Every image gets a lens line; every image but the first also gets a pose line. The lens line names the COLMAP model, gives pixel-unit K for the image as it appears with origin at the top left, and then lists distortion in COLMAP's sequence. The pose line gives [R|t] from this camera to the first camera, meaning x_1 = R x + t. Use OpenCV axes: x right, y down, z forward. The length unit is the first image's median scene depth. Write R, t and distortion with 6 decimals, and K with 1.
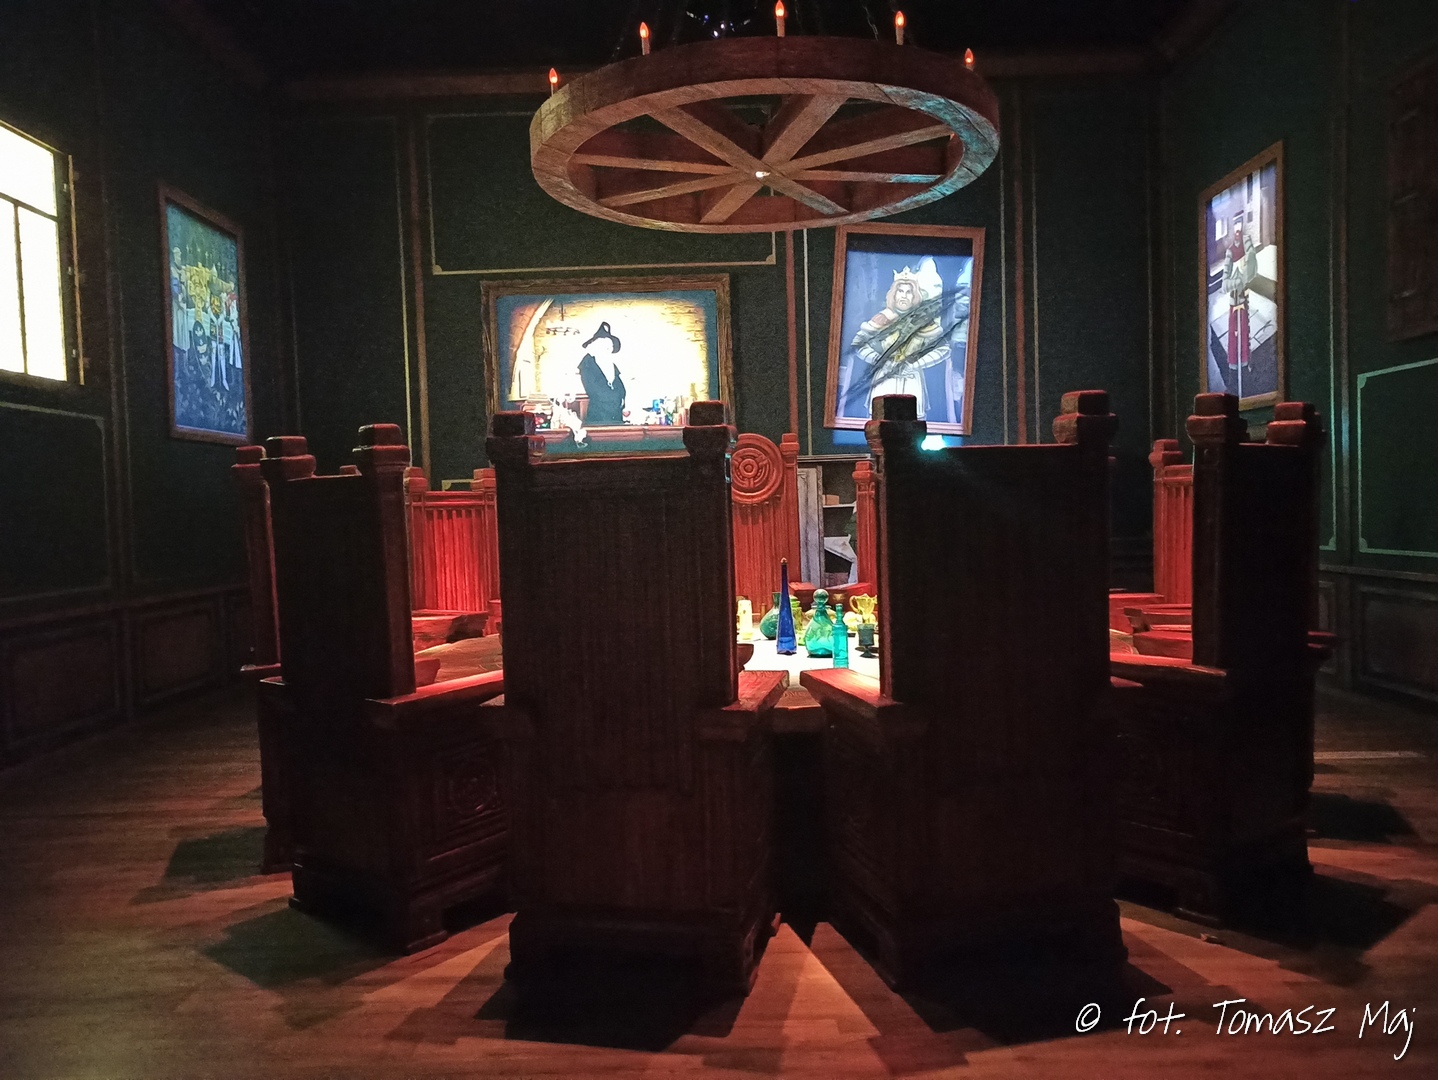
lens RADIAL K [[1067.3, 0, 719.0], [0, 1067.3, 540.0], [0, 0, 1]] dist [0.056648, -0.070599]
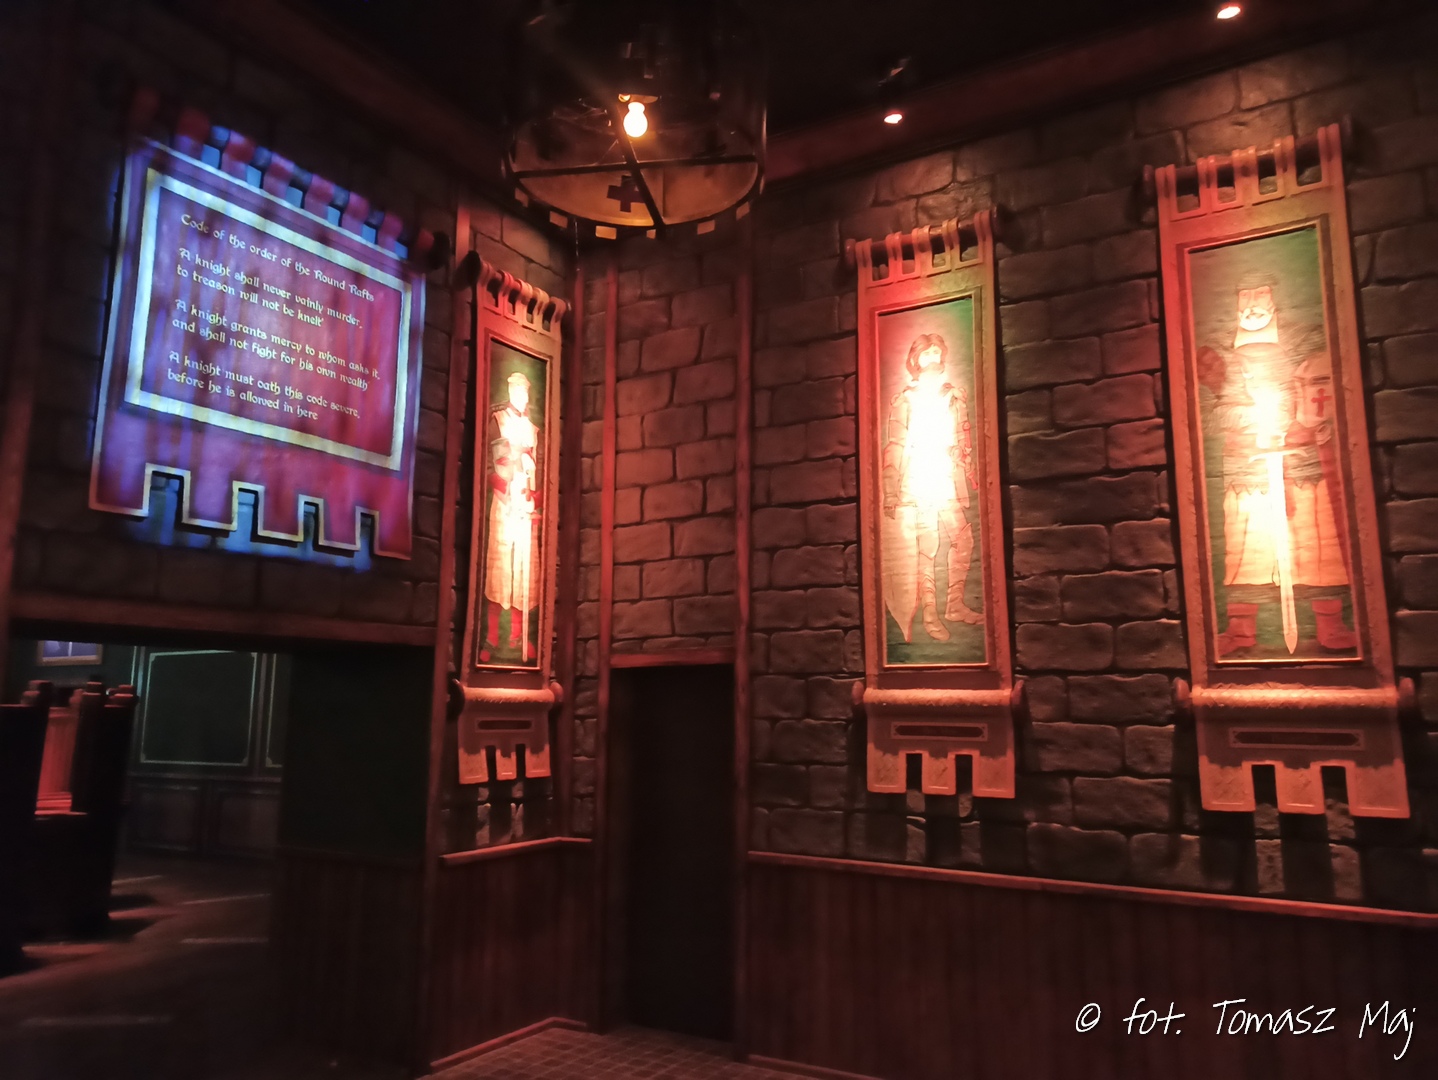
lens RADIAL K [[1067.3, 0, 719.0], [0, 1067.3, 540.0], [0, 0, 1]] dist [0.056648, -0.070599]
pose [[0.510699, 0.168841, 0.843018, -0.777573], [0.006622, 0.979726, -0.200233, 0.028114], [-0.859734, 0.107841, 0.499227, -1.194510]]
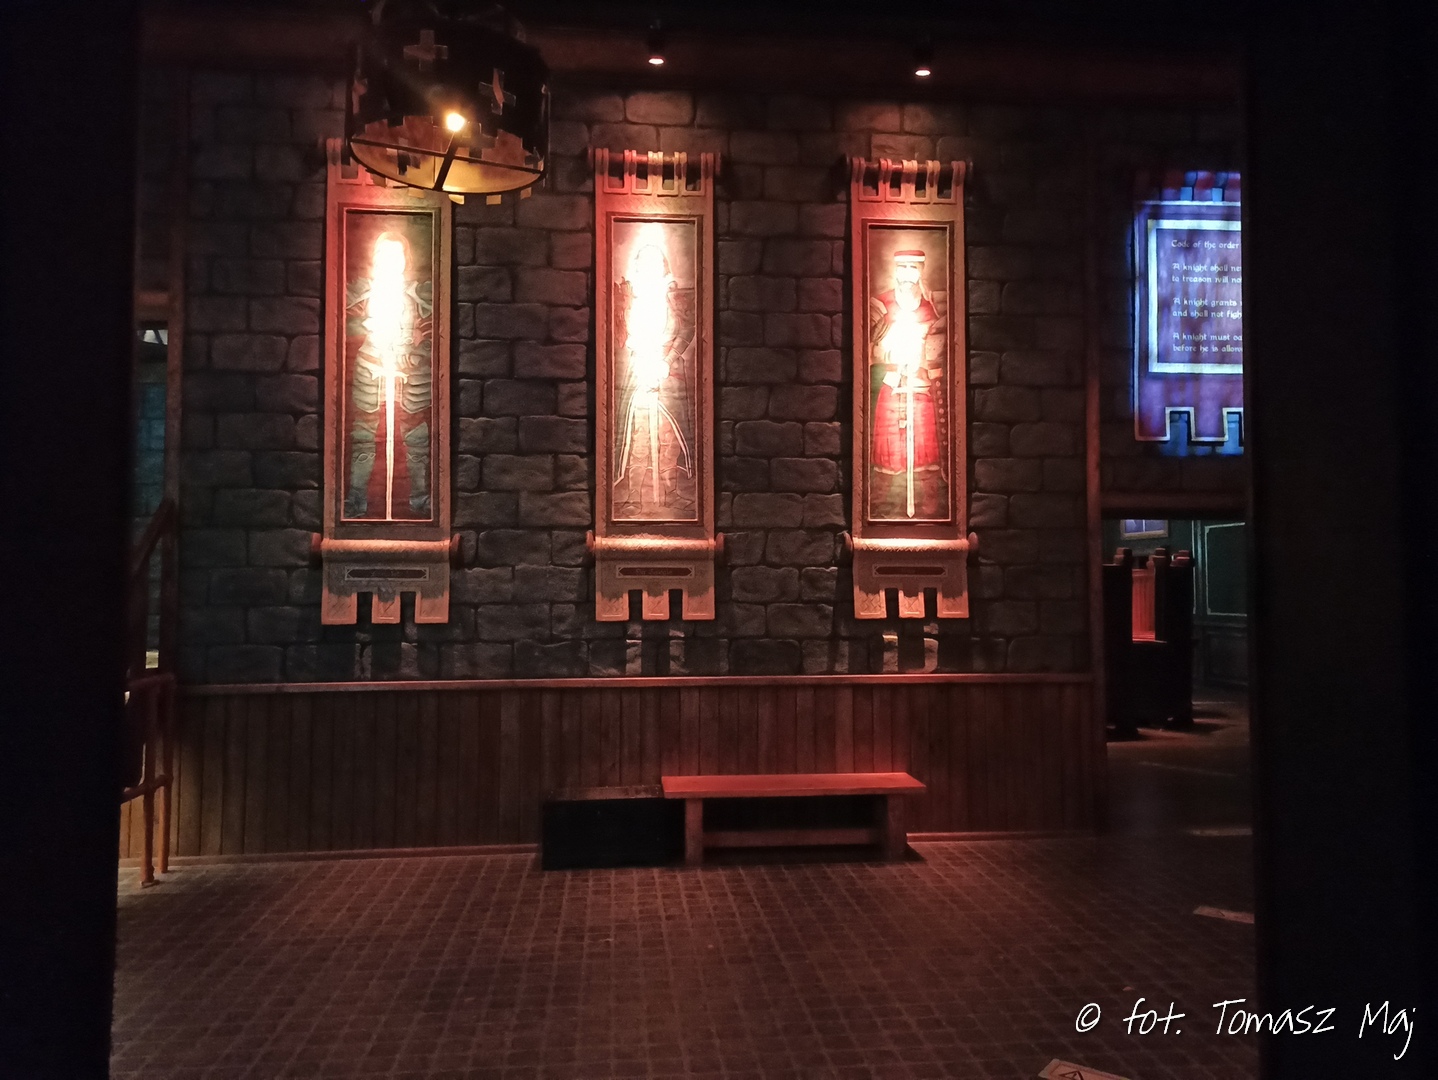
lens RADIAL K [[1067.3, 0, 719.0], [0, 1067.3, 540.0], [0, 0, 1]] dist [0.056648, -0.070599]
pose [[0.993225, 0.032776, 0.111493, -1.062494], [-0.024471, 0.996879, -0.075059, 0.090856], [-0.113605, 0.071823, 0.990927, -1.768258]]
